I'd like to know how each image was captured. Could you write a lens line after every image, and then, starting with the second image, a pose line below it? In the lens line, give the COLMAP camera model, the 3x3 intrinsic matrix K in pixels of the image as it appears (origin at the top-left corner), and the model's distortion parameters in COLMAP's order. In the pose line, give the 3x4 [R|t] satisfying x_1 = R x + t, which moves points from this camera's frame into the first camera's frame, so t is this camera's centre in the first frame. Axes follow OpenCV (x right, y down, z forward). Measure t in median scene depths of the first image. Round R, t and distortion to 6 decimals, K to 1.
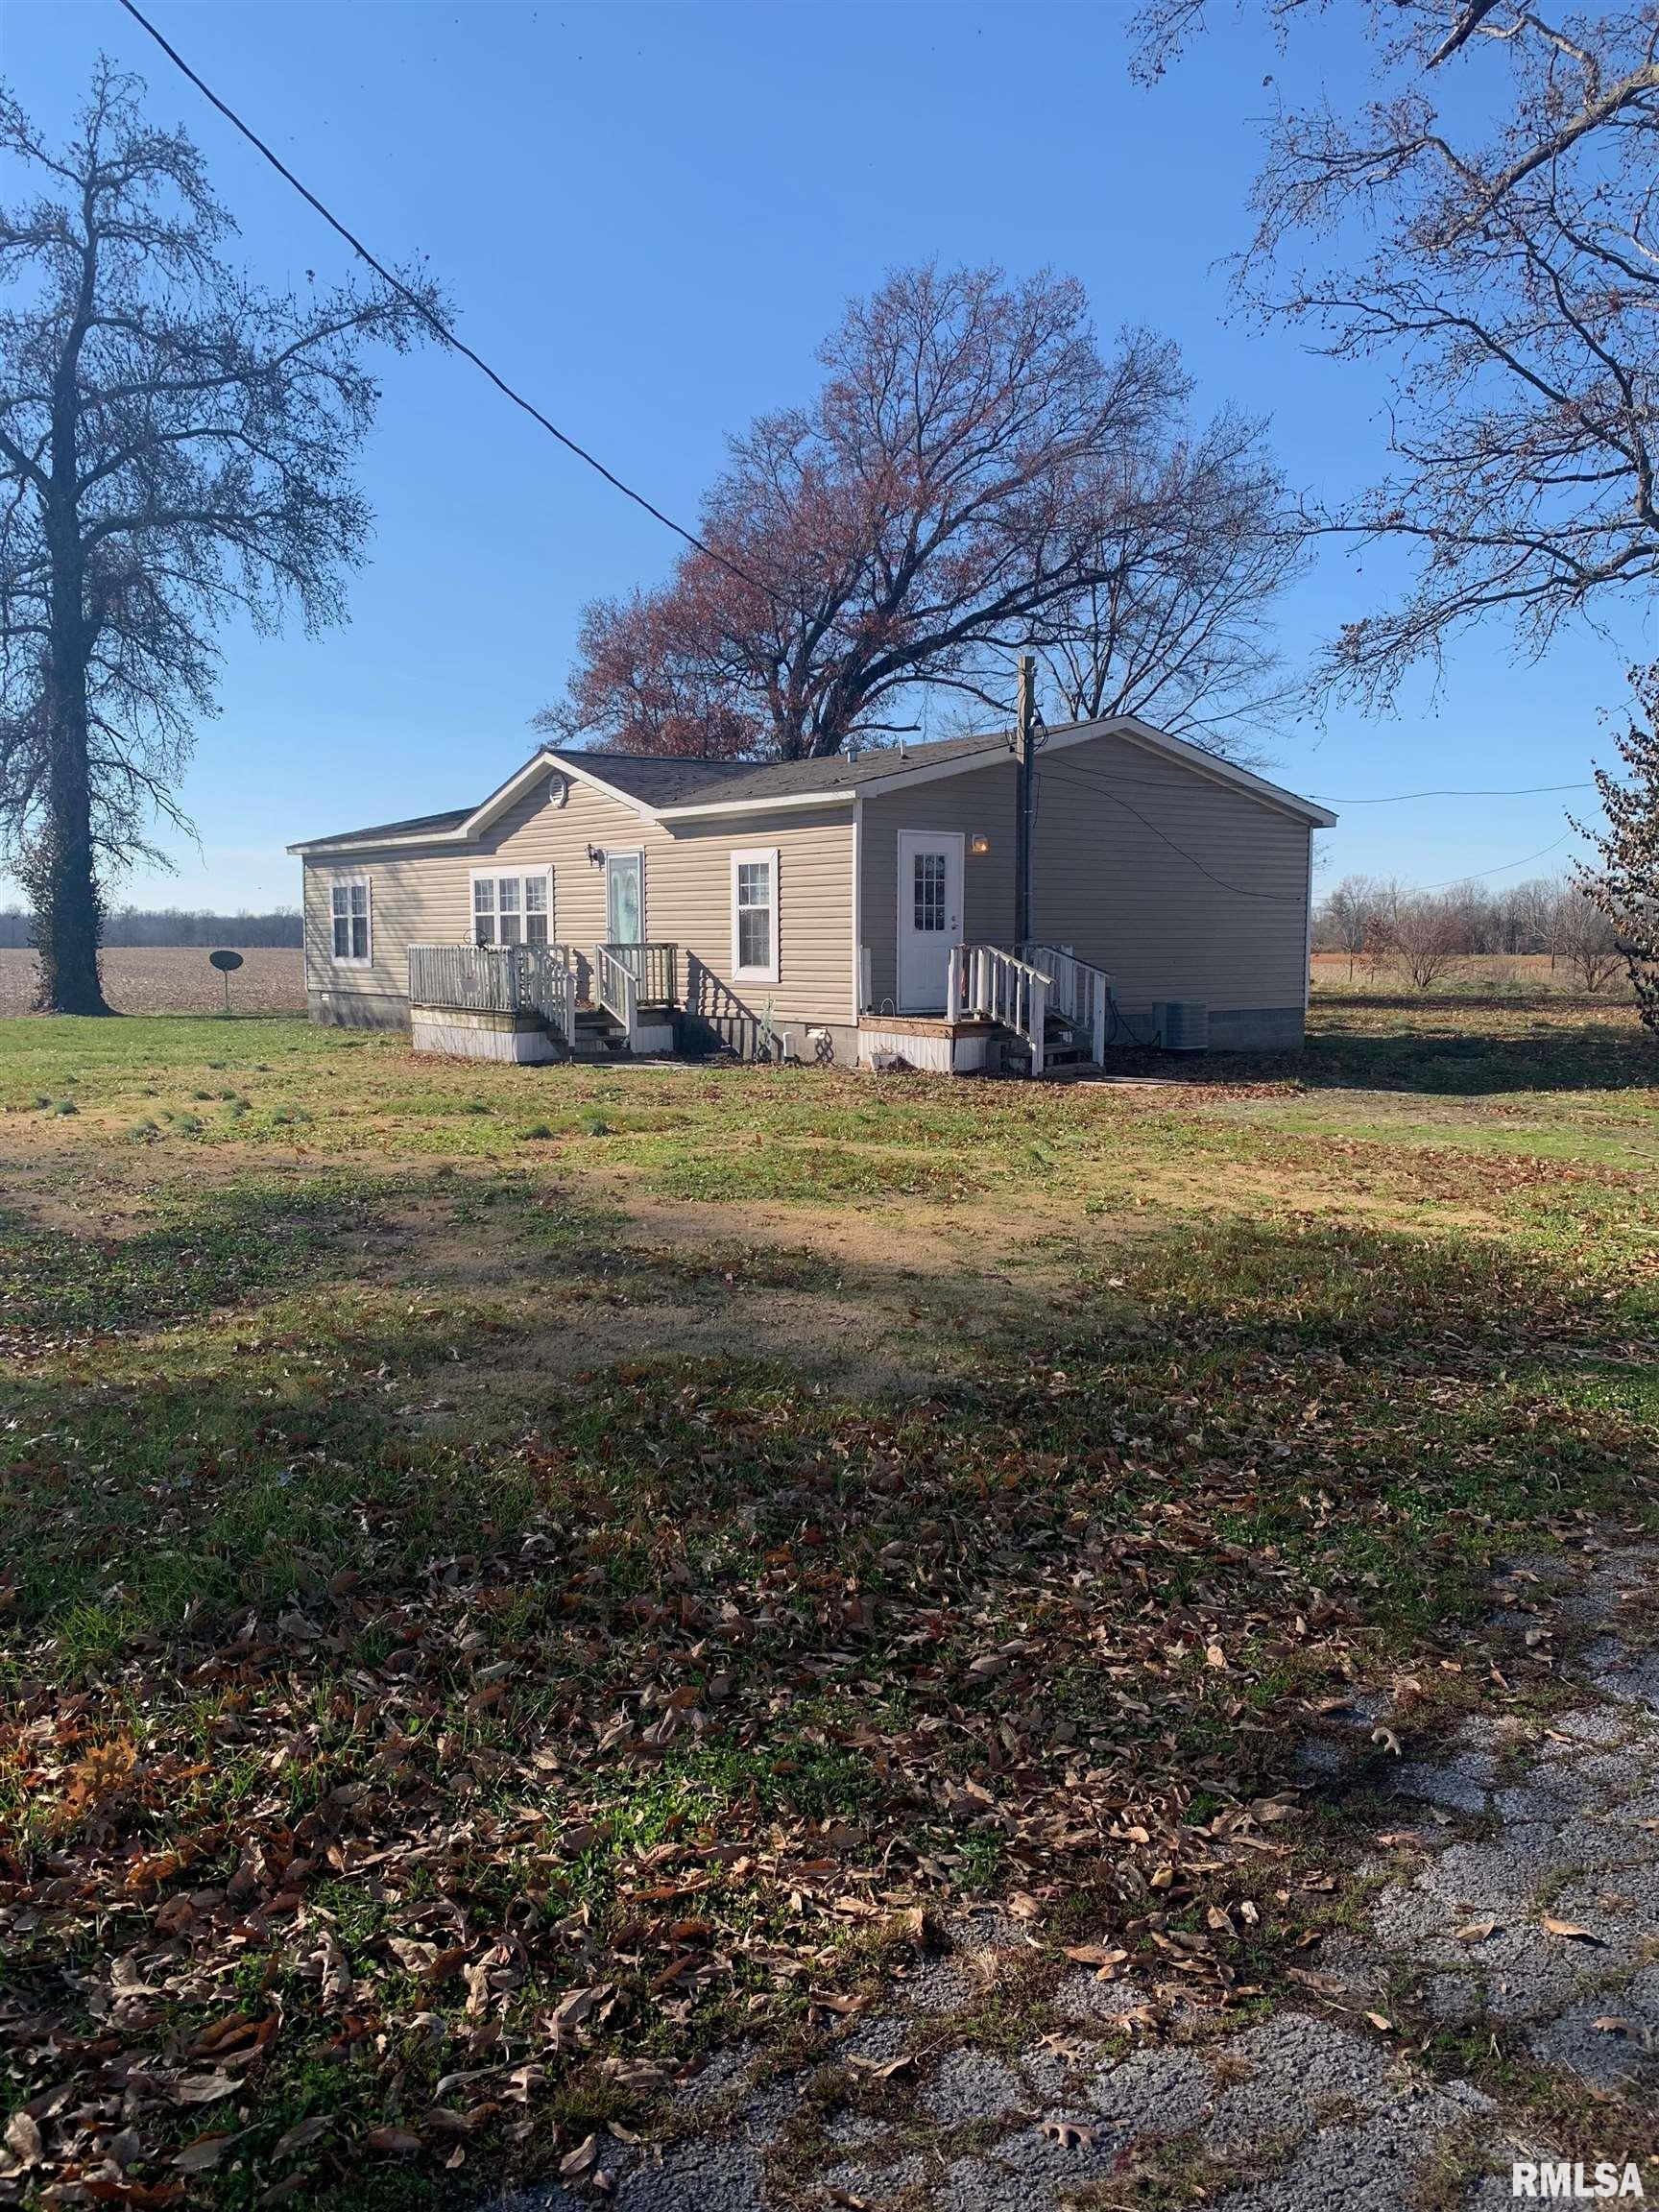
lens RADIAL K [[1736.3, 0, 826.3], [0, 1736.3, 1070.4], [0, 0, 1]] dist [0.064585, -0.057883]
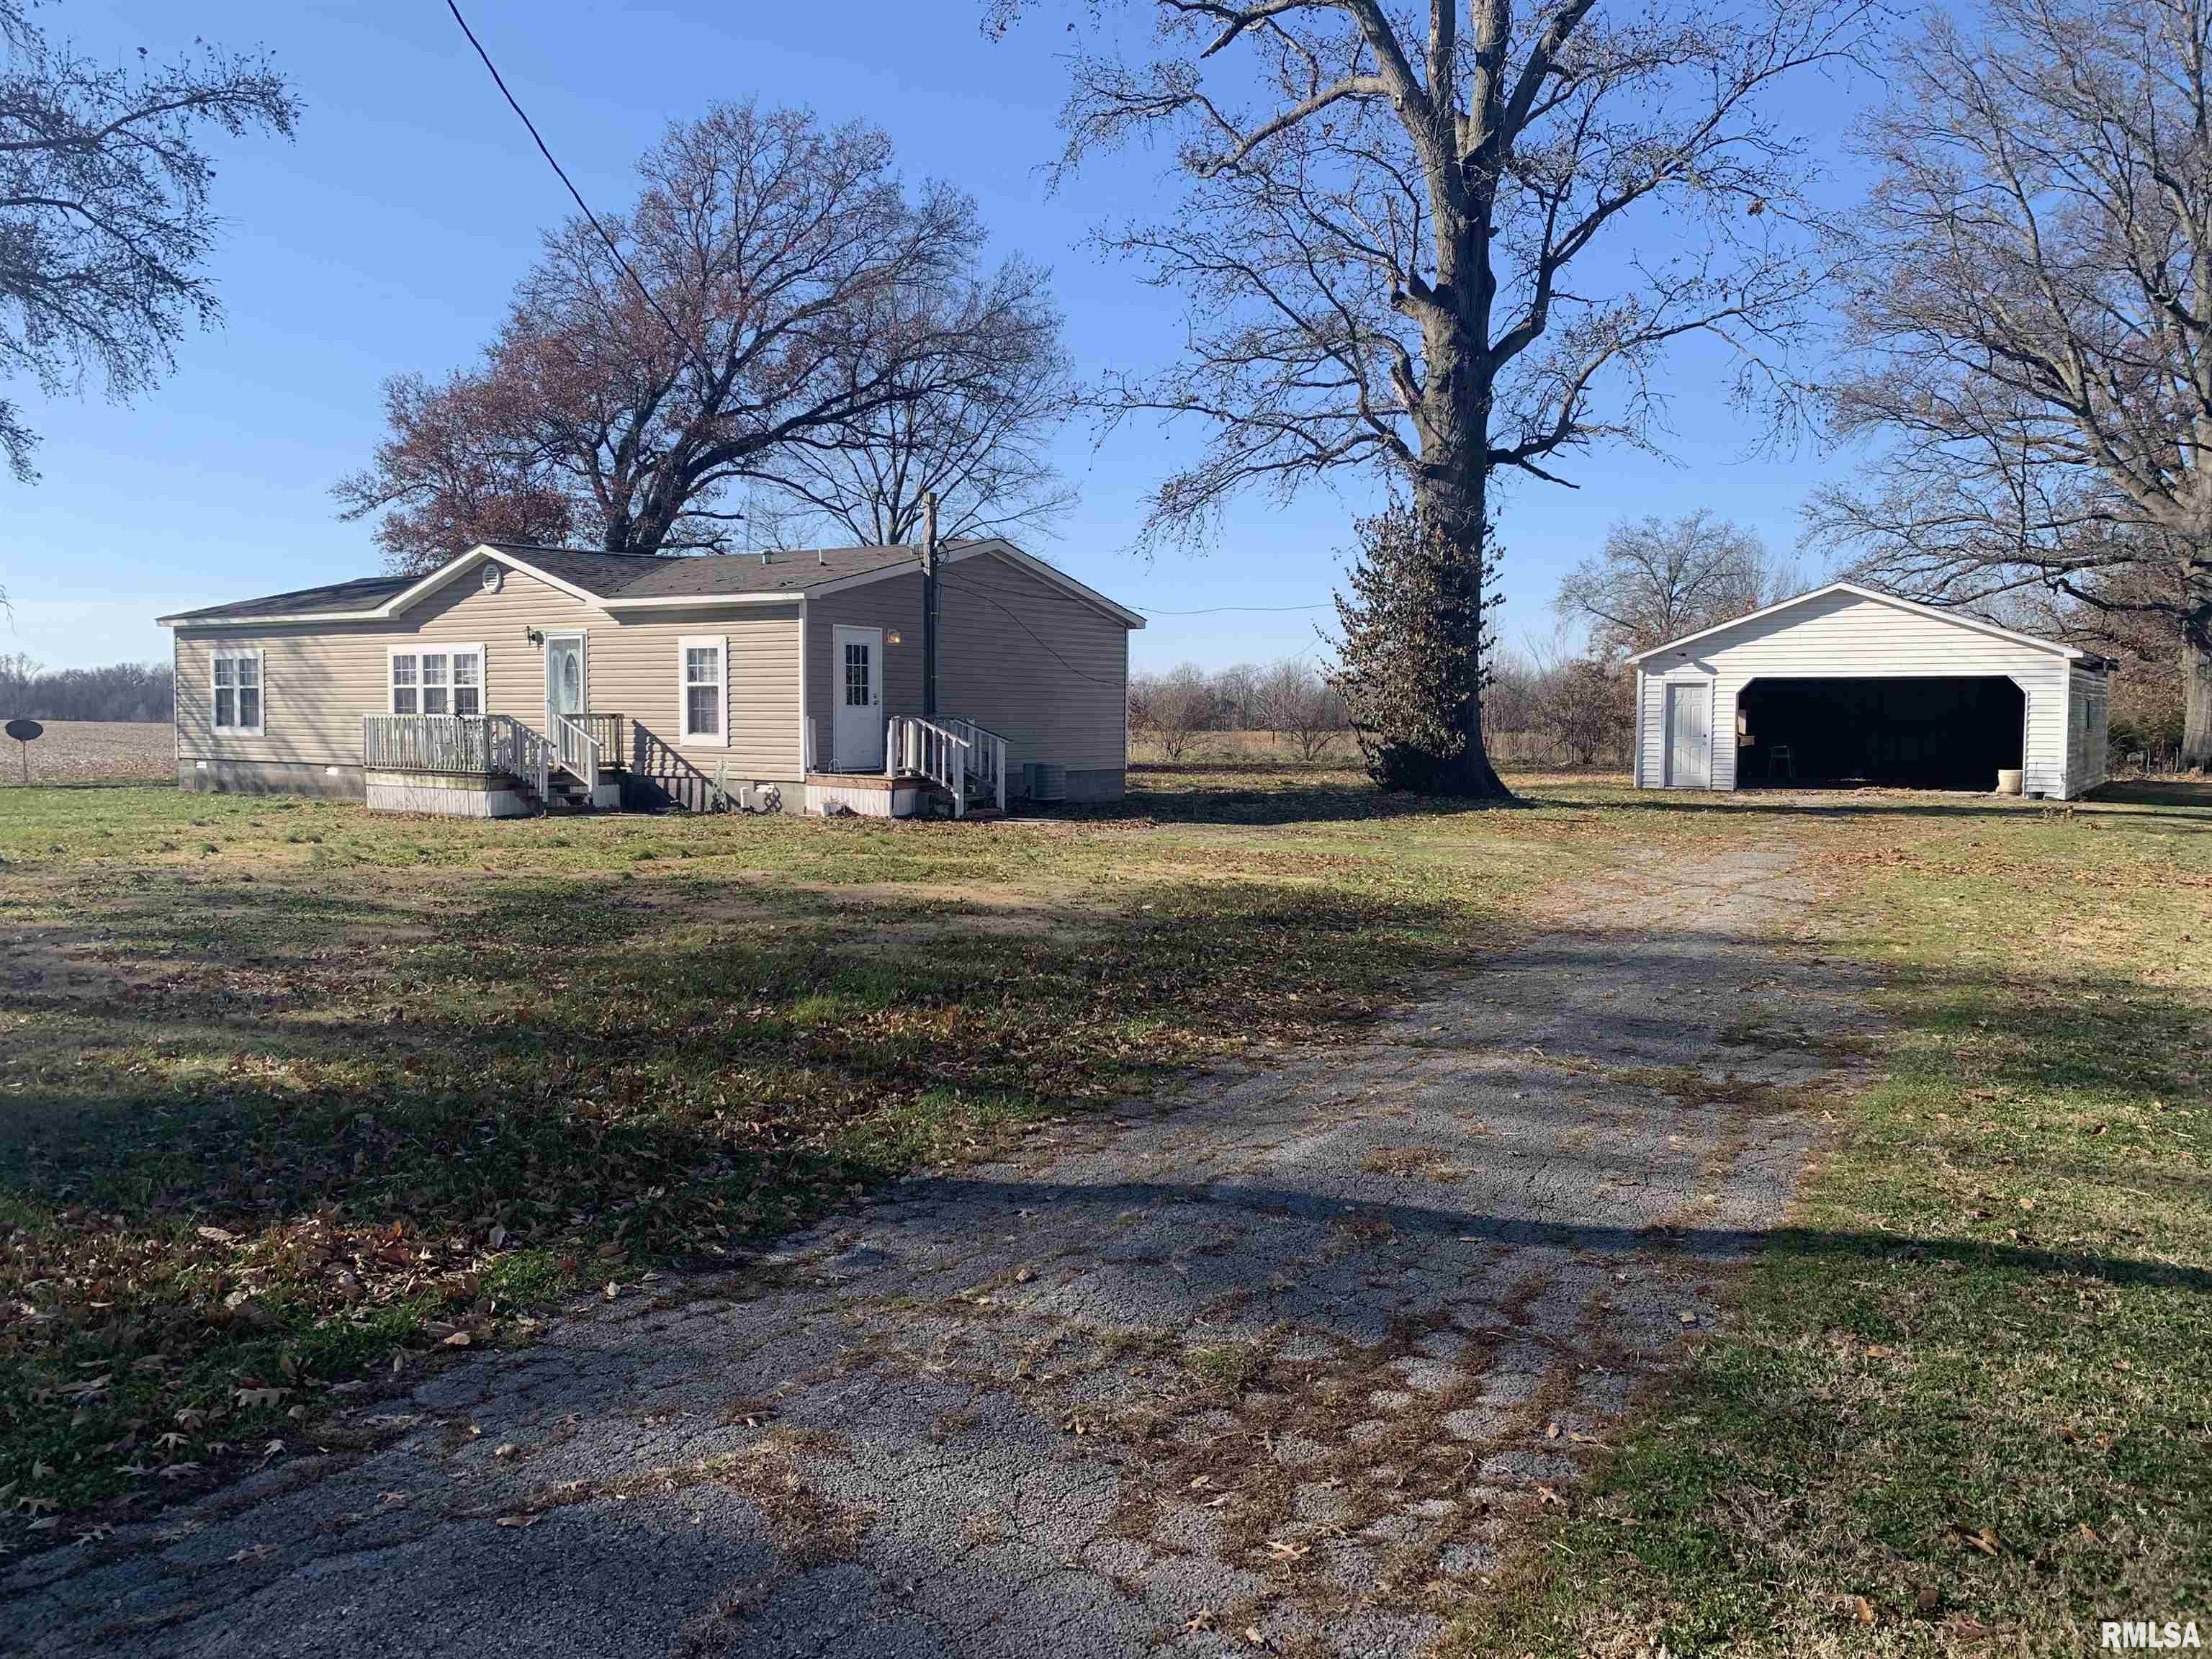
lens RADIAL K [[1736.3, 0, 1118.9], [0, 1736.3, 820.5], [0, 0, 1]] dist [0.064585, -0.057883]
pose [[0.950688, -0.012965, 0.309878, -0.112649], [0.017466, 0.999778, -0.011755, 0.015235], [-0.309657, 0.016588, 0.950704, -0.185231]]
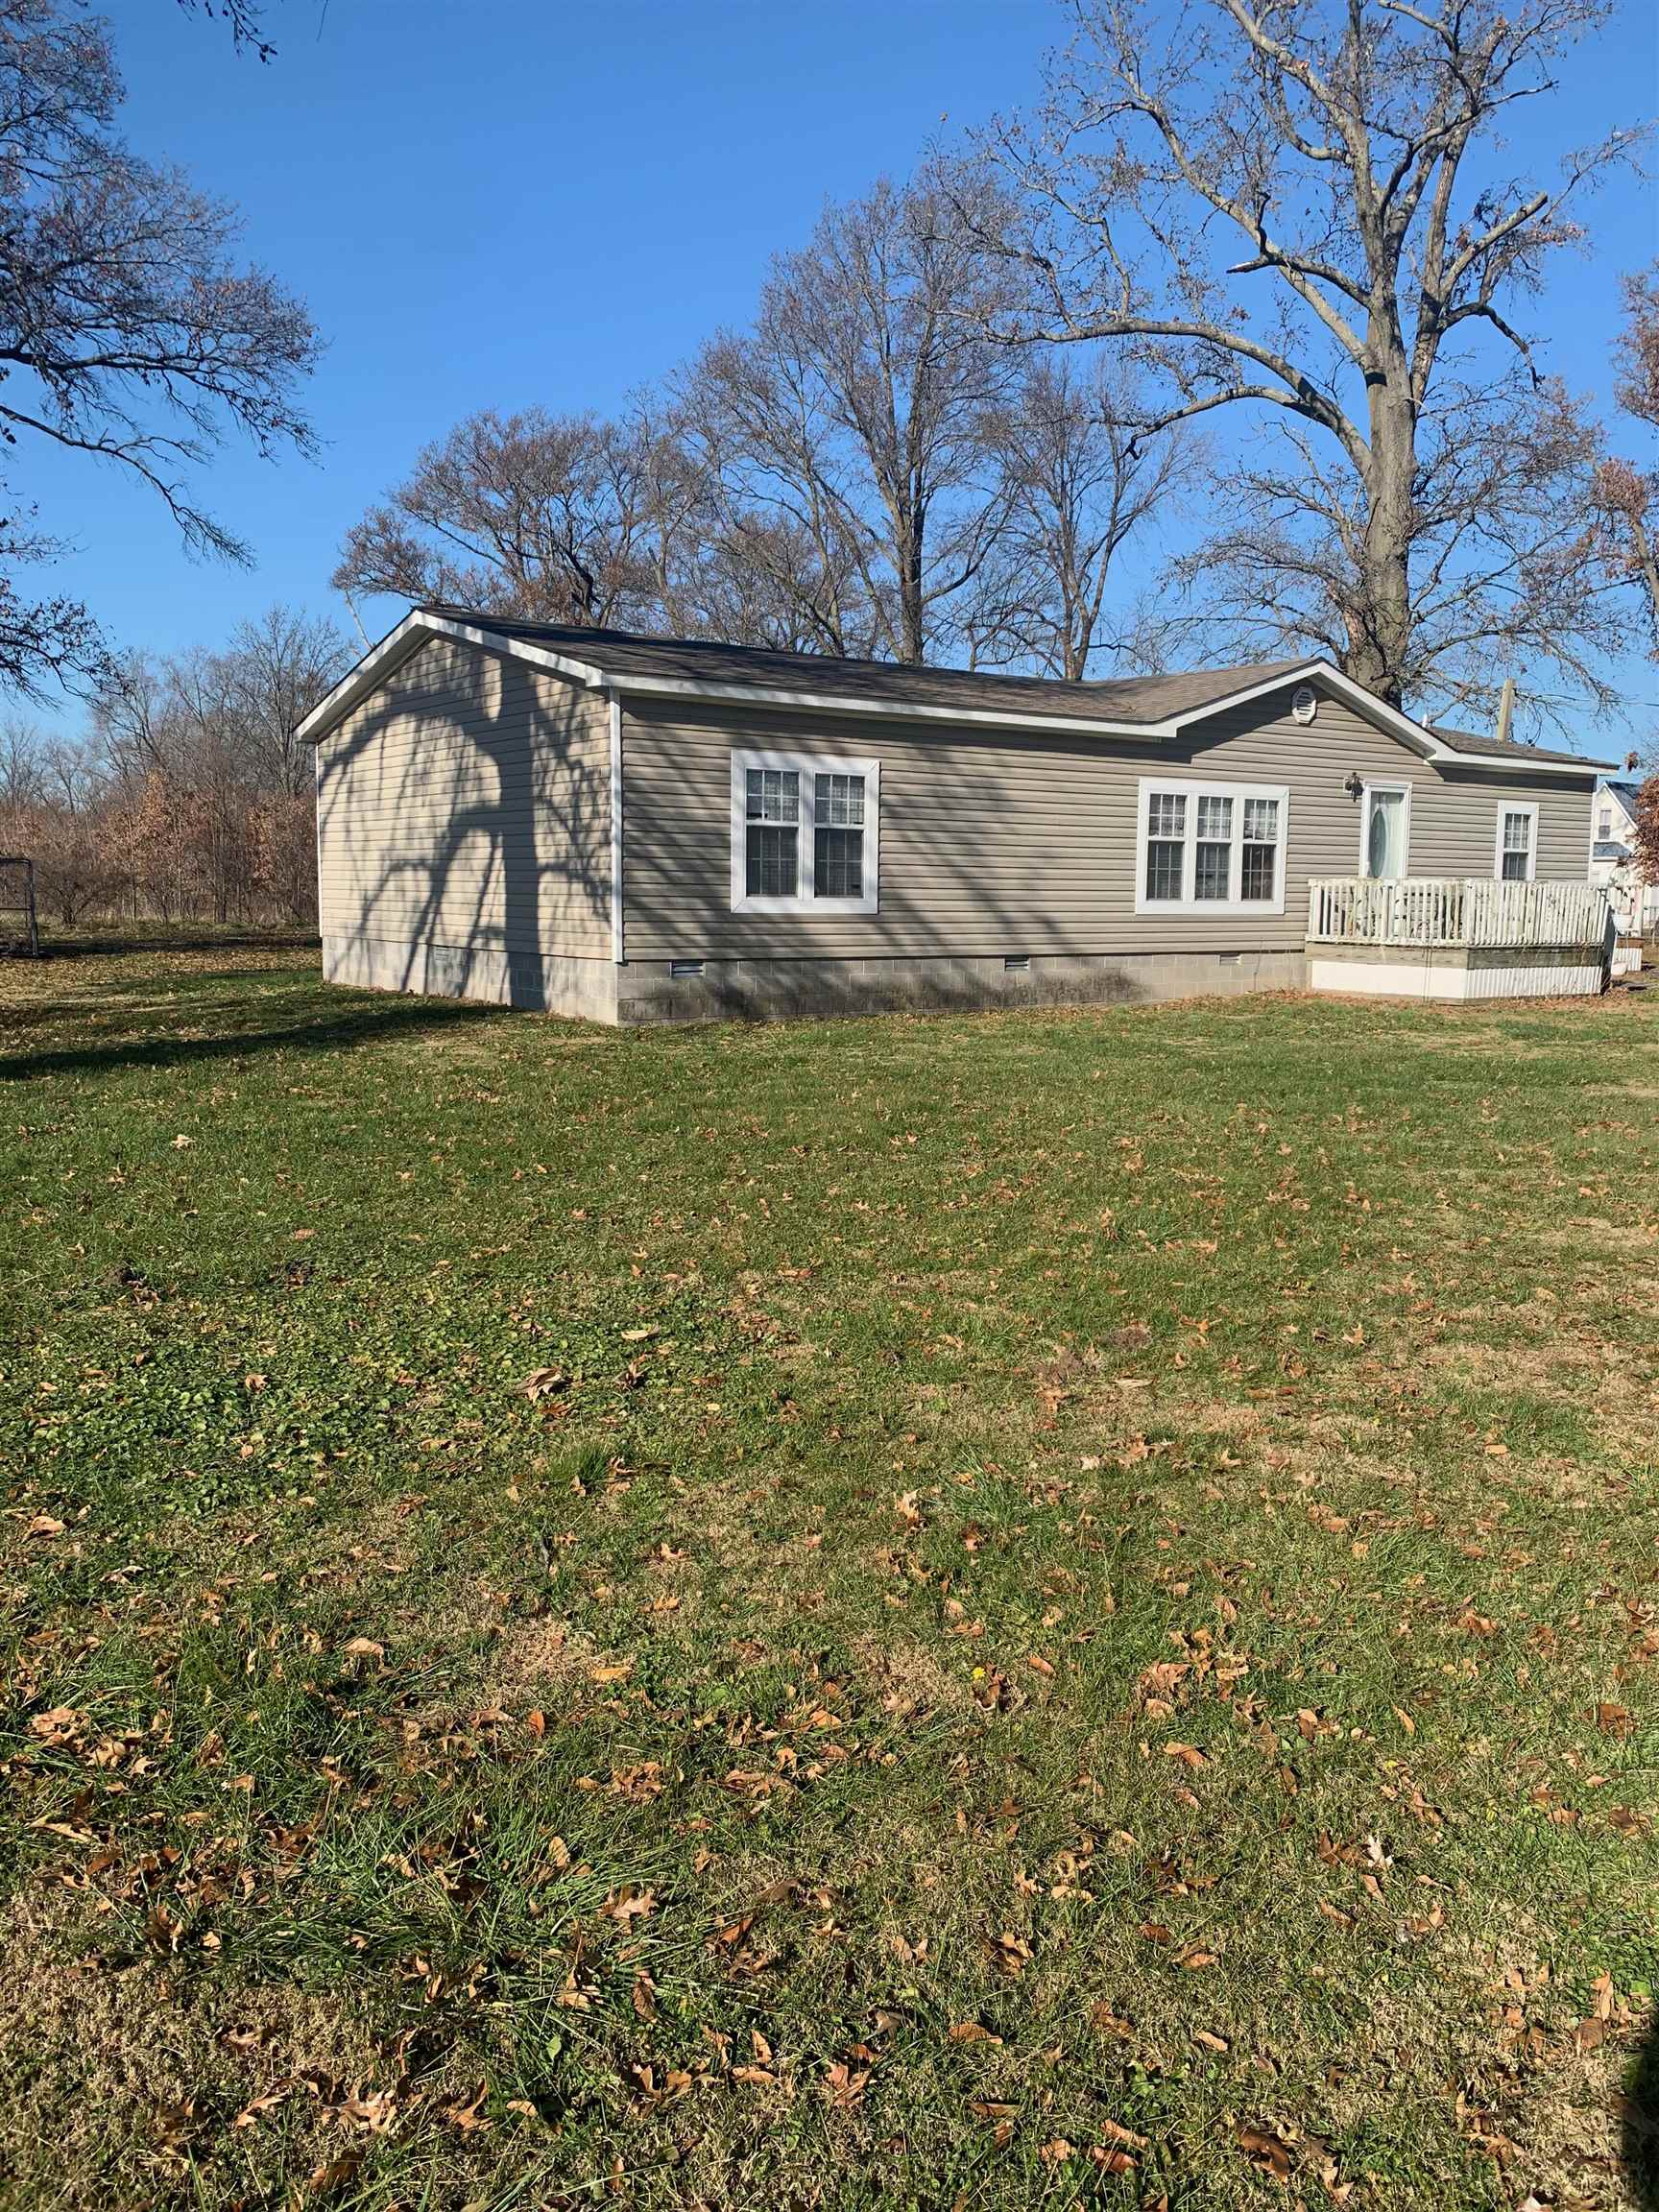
lens RADIAL K [[1736.3, 0, 827.5], [0, 1736.3, 1102.7], [0, 0, 1]] dist [0.064585, -0.057883]
pose [[0.014172, -0.130124, 0.991396, -0.992306], [0.059682, 0.989838, 0.129066, -0.082574], [-0.998117, 0.057339, 0.021794, 1.145650]]
